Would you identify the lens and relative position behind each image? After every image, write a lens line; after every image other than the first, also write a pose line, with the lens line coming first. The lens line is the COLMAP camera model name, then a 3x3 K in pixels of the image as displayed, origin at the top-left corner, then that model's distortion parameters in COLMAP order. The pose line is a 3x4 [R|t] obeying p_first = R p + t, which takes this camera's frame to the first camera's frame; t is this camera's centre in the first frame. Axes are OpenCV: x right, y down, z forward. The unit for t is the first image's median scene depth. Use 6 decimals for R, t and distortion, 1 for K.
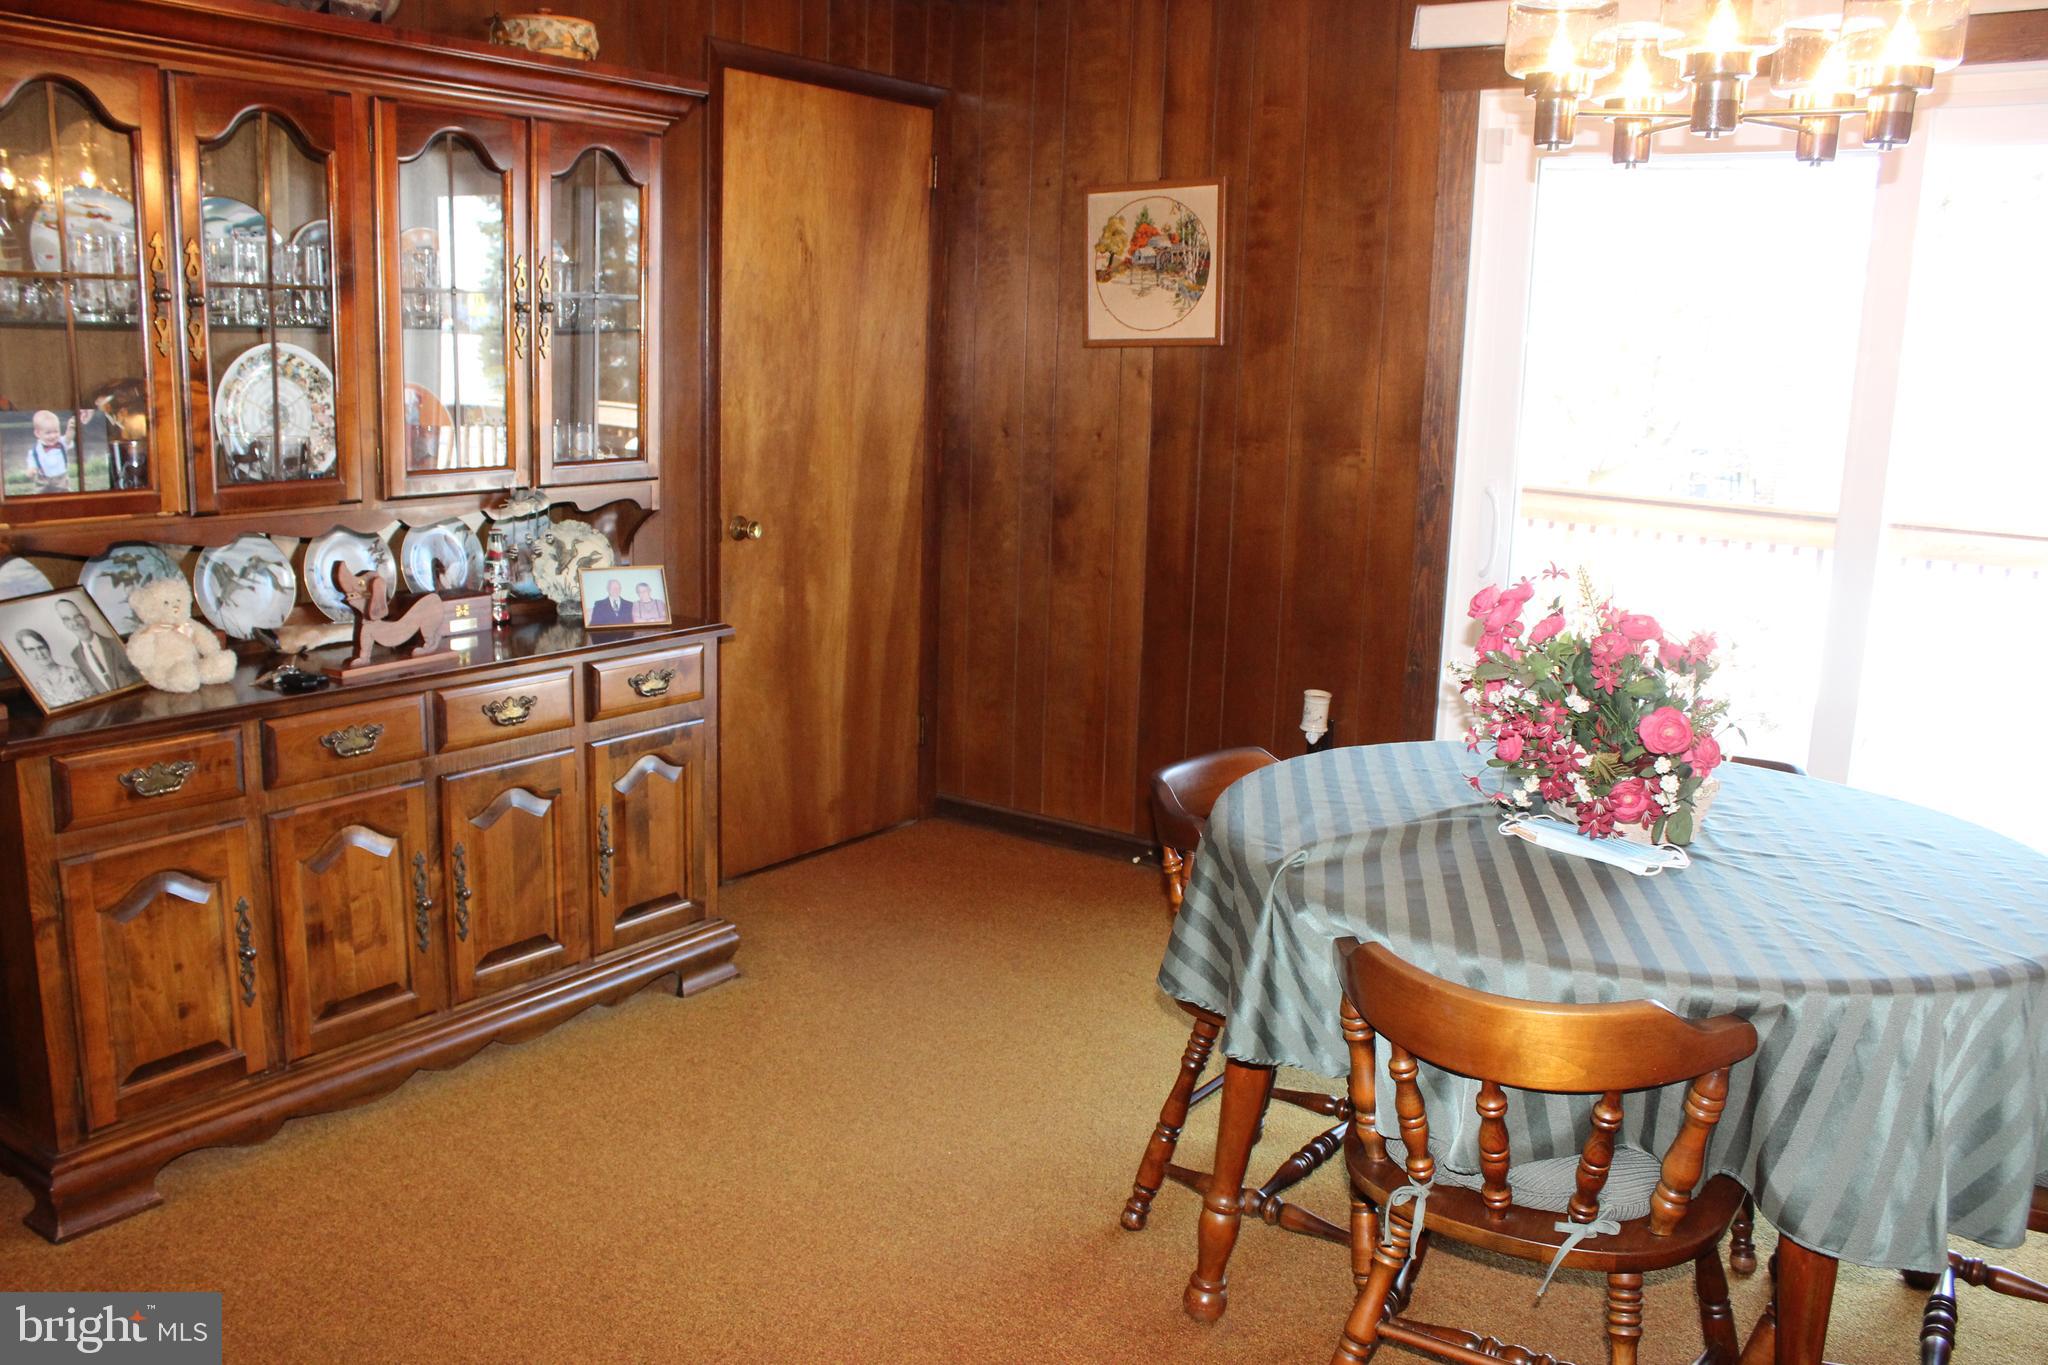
lens RADIAL K [[1705.1, 0, 1011.1], [0, 1705.1, 693.6], [0, 0, 1]] dist [-0.152440, 0.124657]
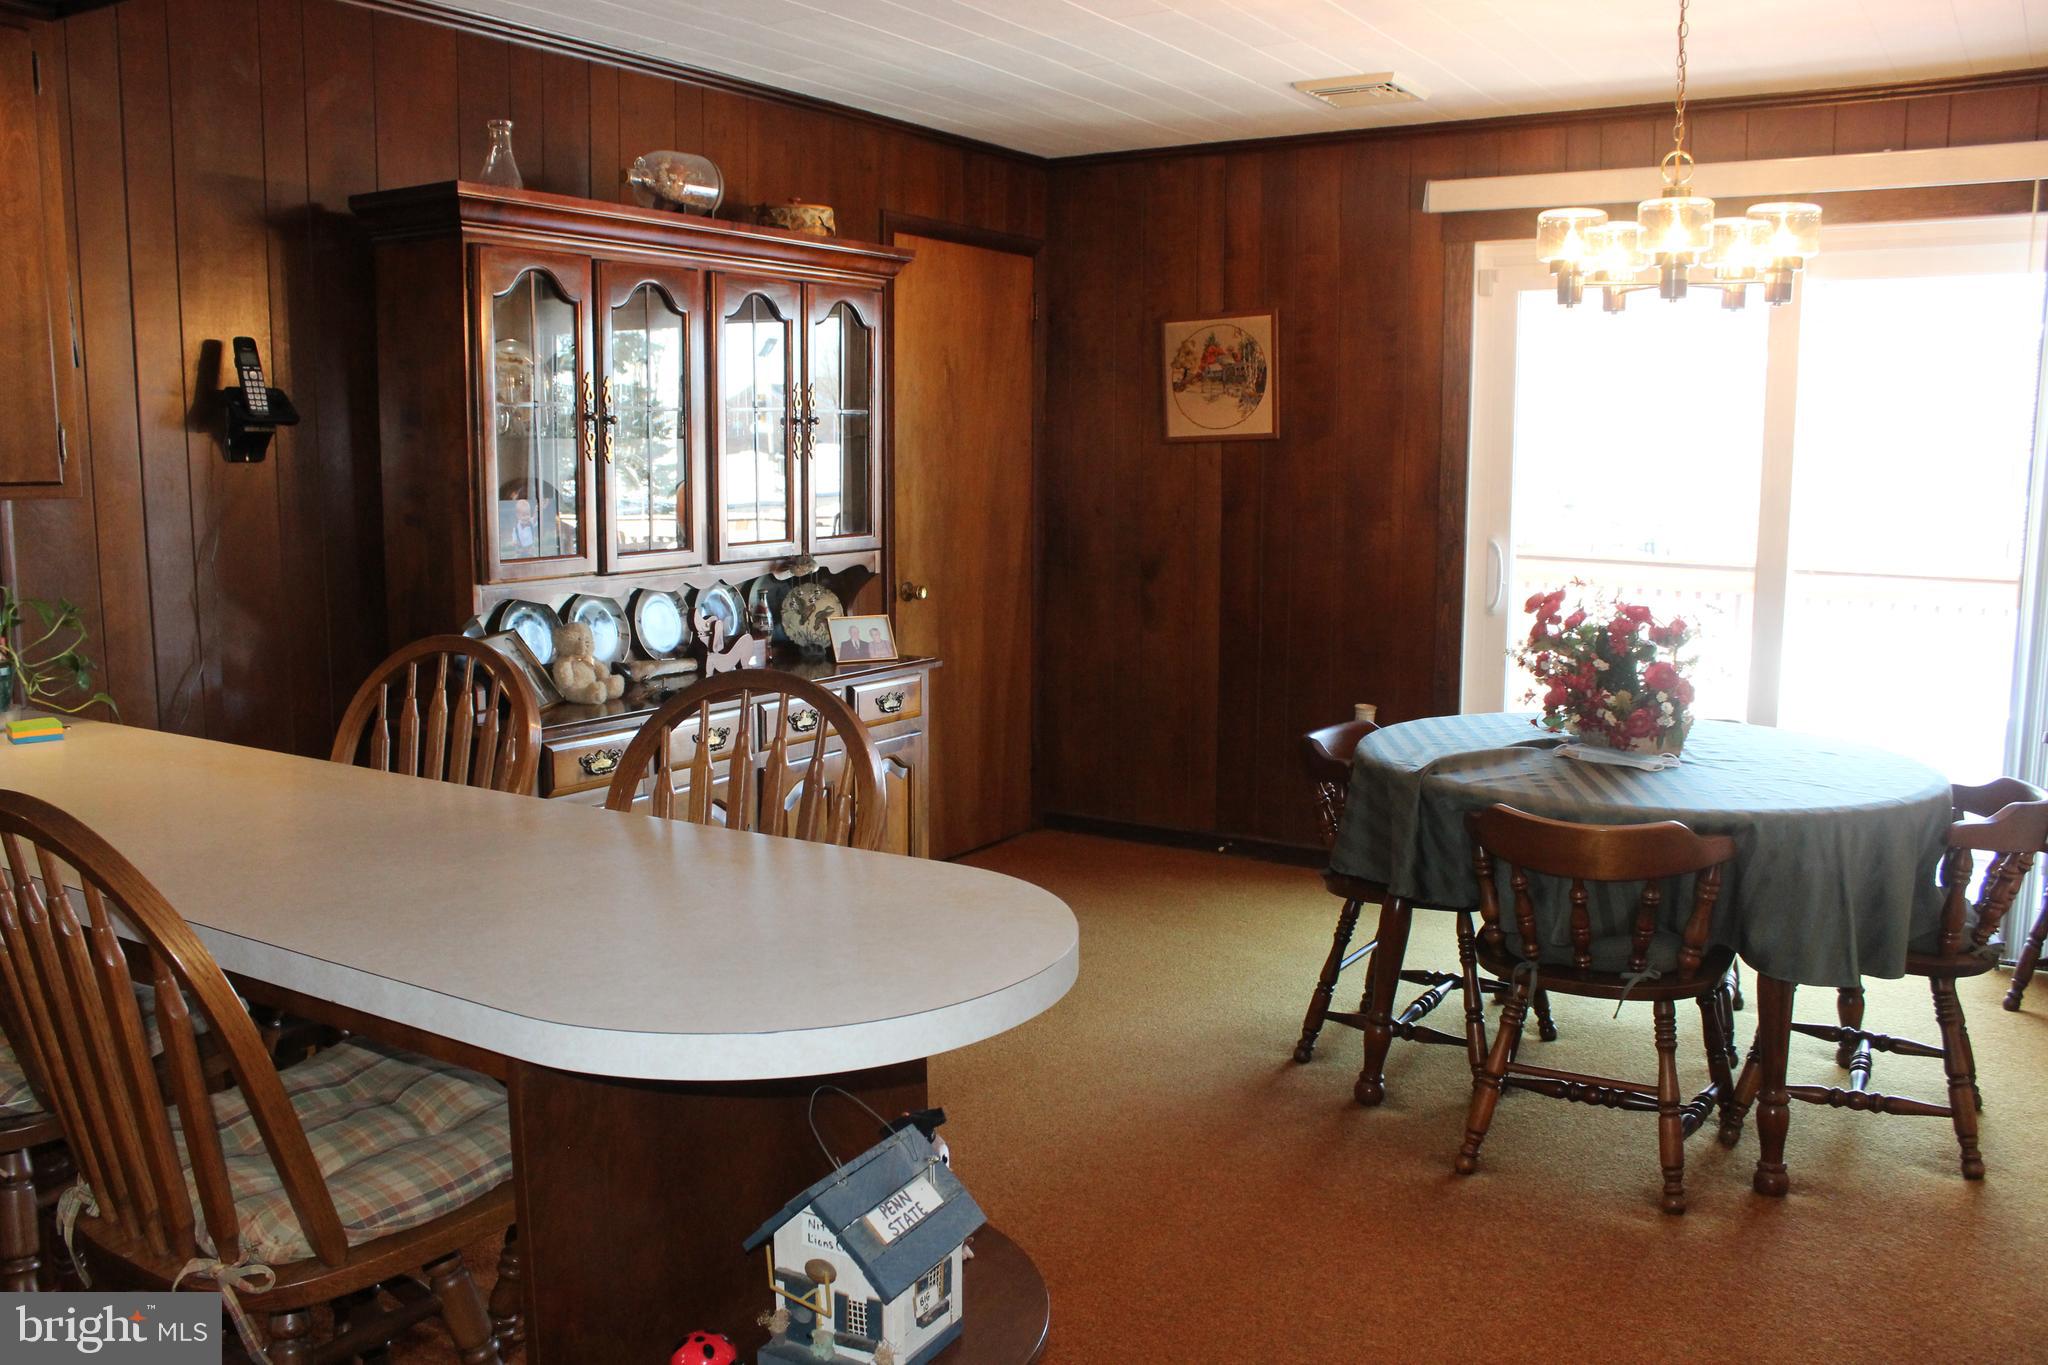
lens RADIAL K [[1705.1, 0, 1025.3], [0, 1705.1, 680.6], [0, 0, 1]] dist [-0.152440, 0.124657]
pose [[0.998166, -0.032764, 0.050896, -0.171805], [0.035981, 0.997324, -0.063643, 0.064172], [-0.048675, 0.065358, 0.996674, -0.322248]]
